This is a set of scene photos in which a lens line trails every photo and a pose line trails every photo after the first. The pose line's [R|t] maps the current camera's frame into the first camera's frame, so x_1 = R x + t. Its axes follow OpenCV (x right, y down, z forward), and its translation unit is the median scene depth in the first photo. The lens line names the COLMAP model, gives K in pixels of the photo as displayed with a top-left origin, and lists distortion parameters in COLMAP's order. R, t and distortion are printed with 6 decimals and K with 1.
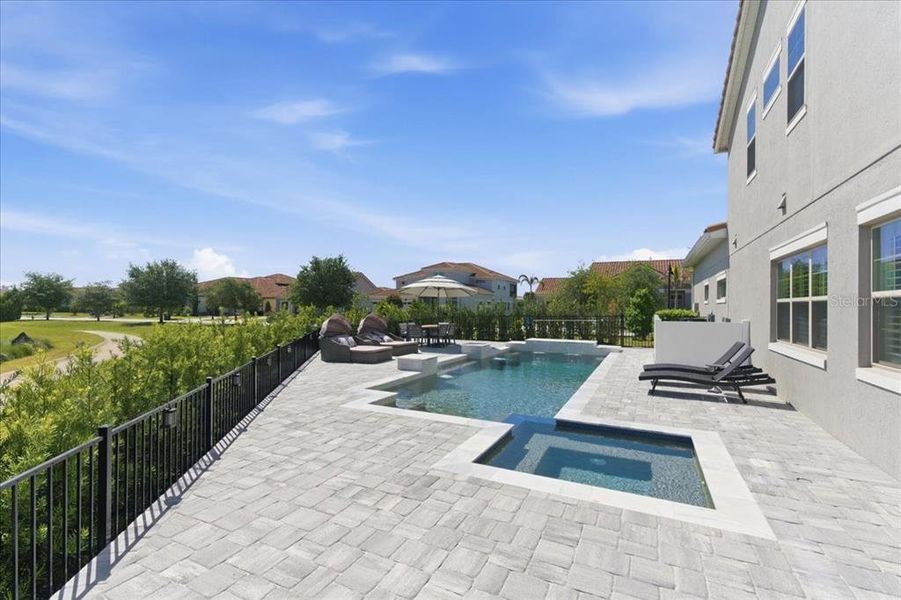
lens RADIAL K [[404.0, 0, 447.6], [0, 404.0, 305.9], [0, 0, 1]] dist [-0.002094, 0.000574]
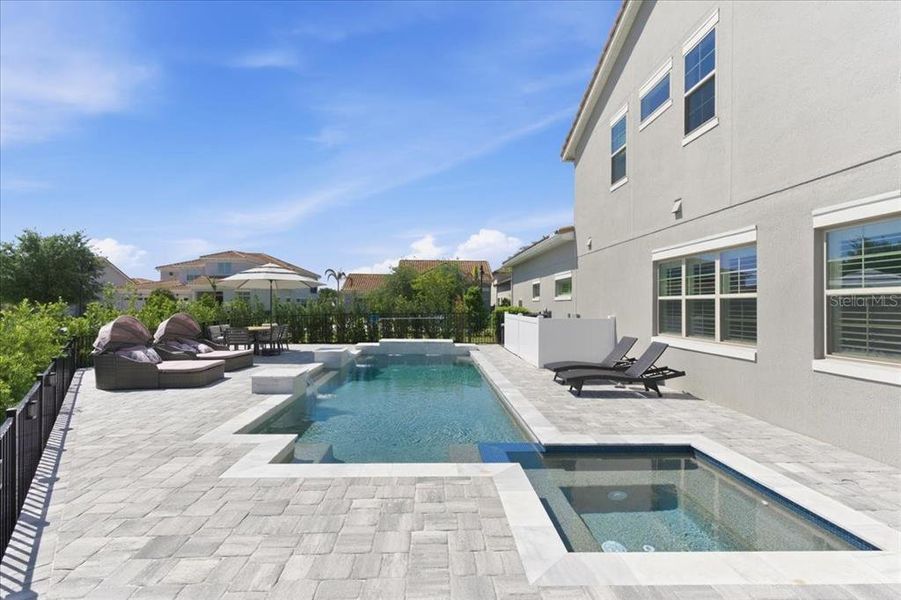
lens RADIAL K [[415.6, 0, 448.4], [0, 415.6, 303.2], [0, 0, 1]] dist [0.000779, 0.000640]
pose [[0.882097, 0.001235, 0.471066, -0.214114], [-0.001601, 0.999999, 0.000377, 0.001382], [-0.471065, -0.001087, 0.882098, 0.273366]]
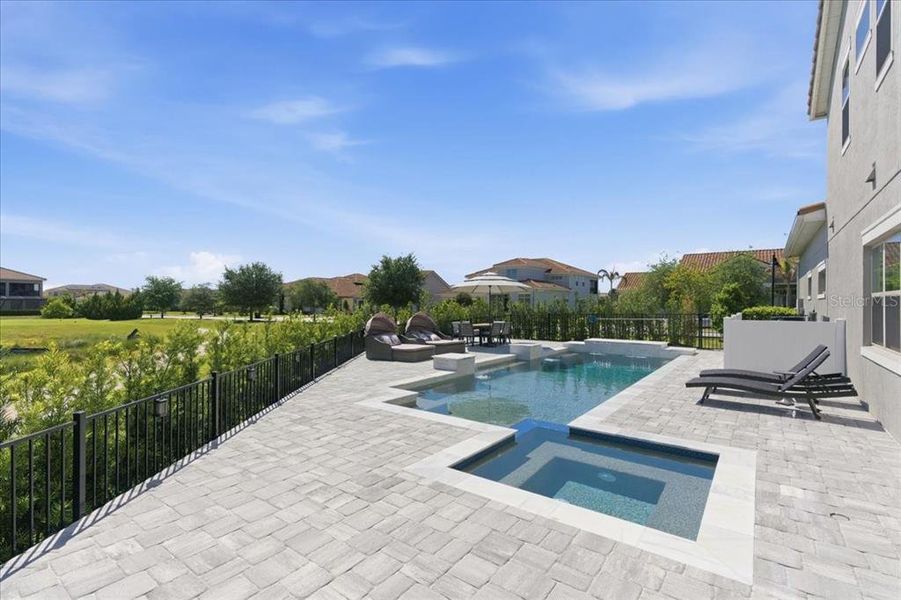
lens RADIAL K [[415.6, 0, 448.4], [0, 415.6, 303.2], [0, 0, 1]] dist [0.000779, 0.000640]
pose [[0.983201, -0.005592, -0.182441, 0.128284], [0.005229, 0.999983, -0.002474, 0.001210], [0.182452, 0.001478, 0.983214, 0.017212]]
